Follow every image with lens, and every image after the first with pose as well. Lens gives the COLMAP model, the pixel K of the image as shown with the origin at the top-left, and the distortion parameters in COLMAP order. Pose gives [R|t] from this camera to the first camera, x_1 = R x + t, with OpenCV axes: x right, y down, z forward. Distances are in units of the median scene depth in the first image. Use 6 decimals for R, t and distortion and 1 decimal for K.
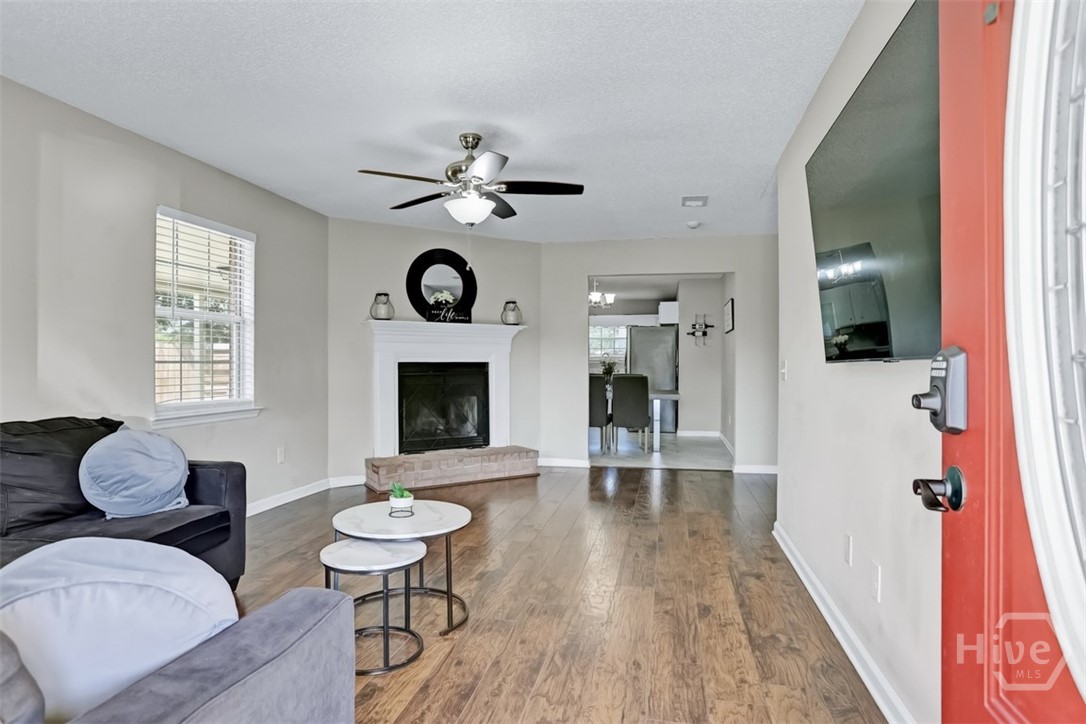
lens RADIAL K [[588.0, 0, 543.0], [0, 588.0, 362.0], [0, 0, 1]] dist [-0.000550, 0.000021]
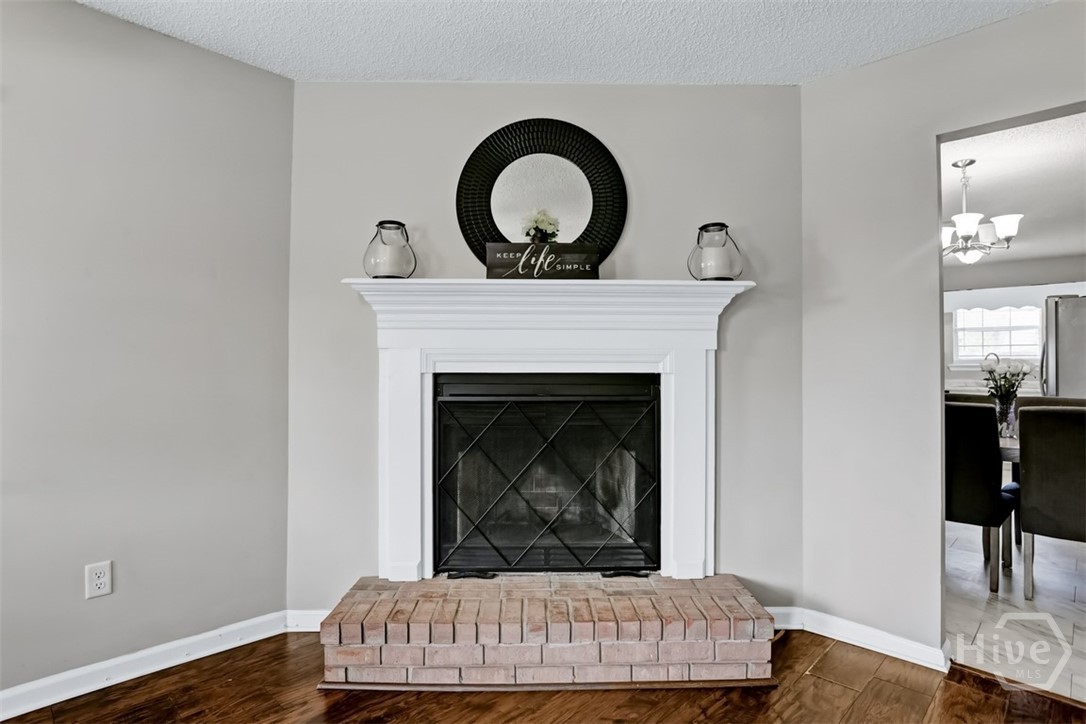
lens RADIAL K [[606.6, 0, 535.3], [0, 606.6, 363.7], [0, 0, 1]] dist [-0.037853, 0.001336]
pose [[0.851459, -0.008646, -0.524351, 0.060419], [0.001363, 0.999897, -0.014274, -0.000112], [0.524420, 0.011439, 0.851383, 0.585872]]
